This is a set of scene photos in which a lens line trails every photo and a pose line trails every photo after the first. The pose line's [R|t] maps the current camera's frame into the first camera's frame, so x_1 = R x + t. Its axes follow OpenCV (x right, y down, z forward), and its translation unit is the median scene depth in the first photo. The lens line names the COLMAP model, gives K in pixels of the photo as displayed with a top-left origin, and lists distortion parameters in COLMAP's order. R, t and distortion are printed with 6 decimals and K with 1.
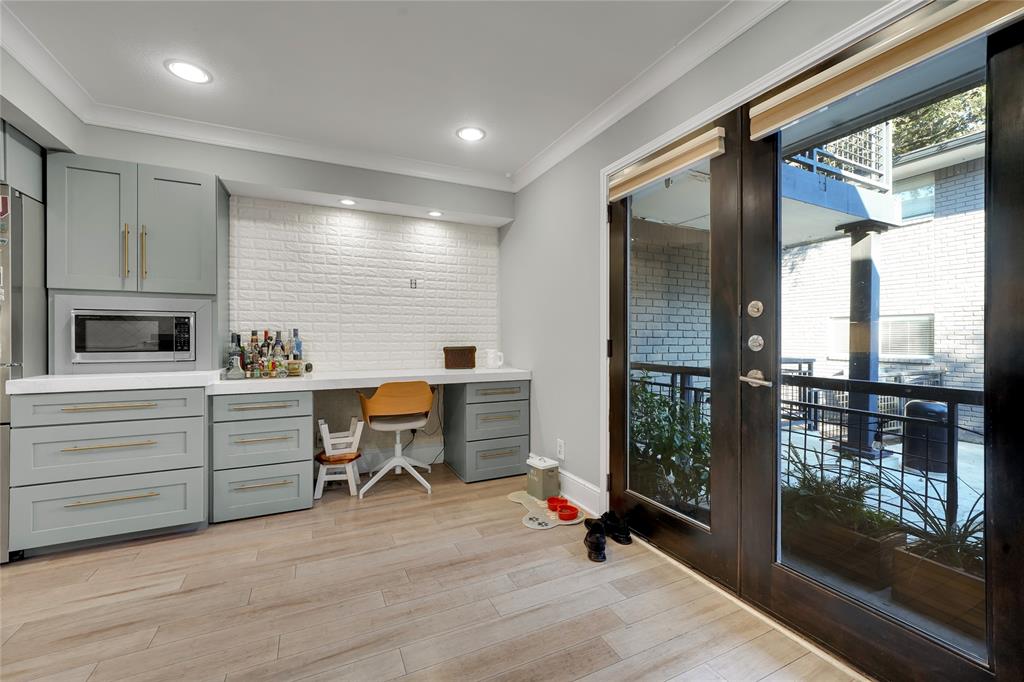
lens RADIAL K [[418.0, 0, 506.6], [0, 418.0, 340.4], [0, 0, 1]] dist [0.001128, -0.000041]
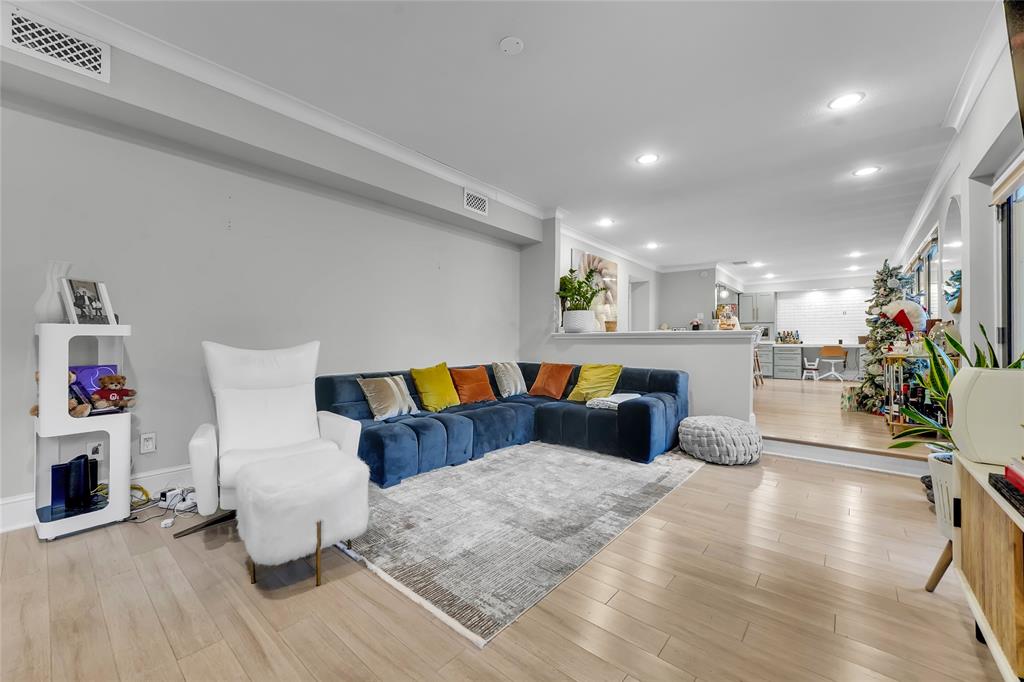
lens RADIAL K [[399.1, 0, 505.5], [0, 399.1, 336.5], [0, 0, 1]] dist [-0.007757, 0.000030]
pose [[0.399605, -0.008363, -0.916649, 1.542169], [-0.011323, 0.999837, -0.014058, 0.094717], [0.916617, 0.015997, 0.399445, -2.513893]]
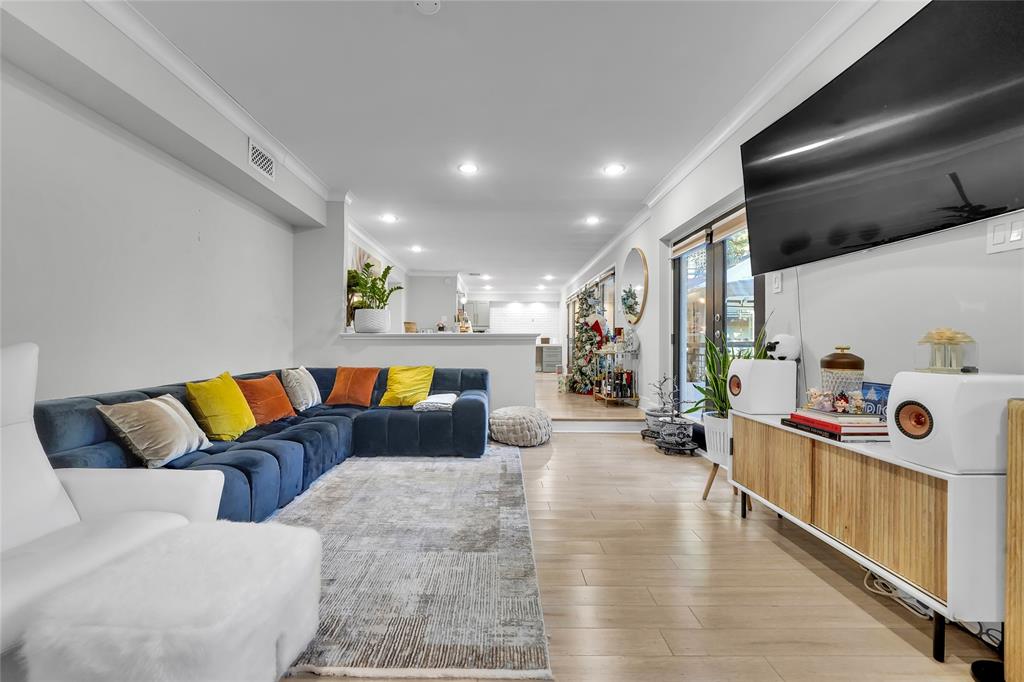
lens RADIAL K [[399.1, 0, 509.8], [0, 399.1, 341.4], [0, 0, 1]] dist [-0.007757, 0.000030]
pose [[0.899192, 0.003574, -0.437541, 1.341976], [-0.008416, 0.999923, -0.009128, 0.094459], [0.437474, 0.011890, 0.899152, -2.678151]]
